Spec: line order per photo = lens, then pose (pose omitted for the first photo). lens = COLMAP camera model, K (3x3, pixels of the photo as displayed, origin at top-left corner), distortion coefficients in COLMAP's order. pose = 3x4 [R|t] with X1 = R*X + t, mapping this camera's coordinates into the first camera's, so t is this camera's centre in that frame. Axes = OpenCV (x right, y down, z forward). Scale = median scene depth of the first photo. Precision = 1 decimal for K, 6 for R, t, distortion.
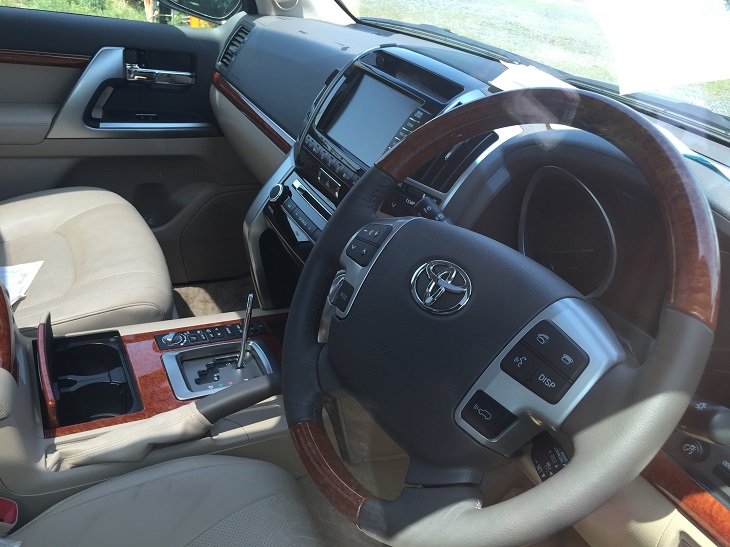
lens RADIAL K [[615.7, 0, 365.0], [0, 615.7, 273.5], [0, 0, 1]] dist [0.065544, -0.110858]
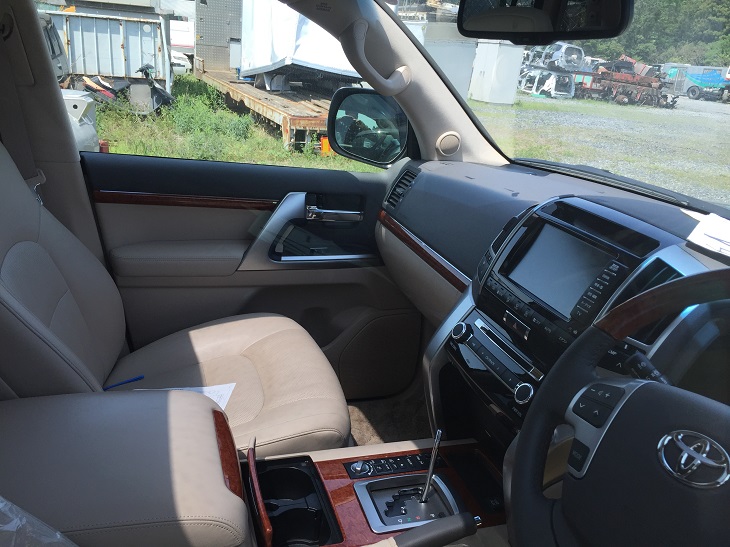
lens RADIAL K [[613.2, 0, 365.0], [0, 613.2, 273.5], [0, 0, 1]] dist [0.067809, -0.105125]
pose [[0.985576, 0.004639, -0.169167, -0.127658], [-0.032648, 0.986058, -0.163169, -0.050382], [0.166052, 0.166339, 0.971987, -0.078366]]
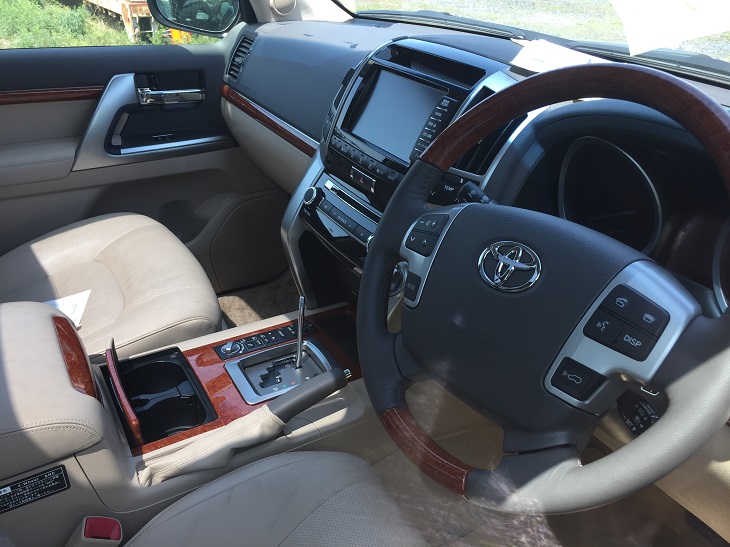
lens RADIAL K [[613.2, 0, 365.0], [0, 613.2, 273.5], [0, 0, 1]] dist [0.067809, -0.105125]
pose [[0.991488, -0.129561, -0.012896, -0.057842], [0.129792, 0.991357, 0.019106, -0.009514], [0.010309, -0.020618, 0.999734, -0.031577]]
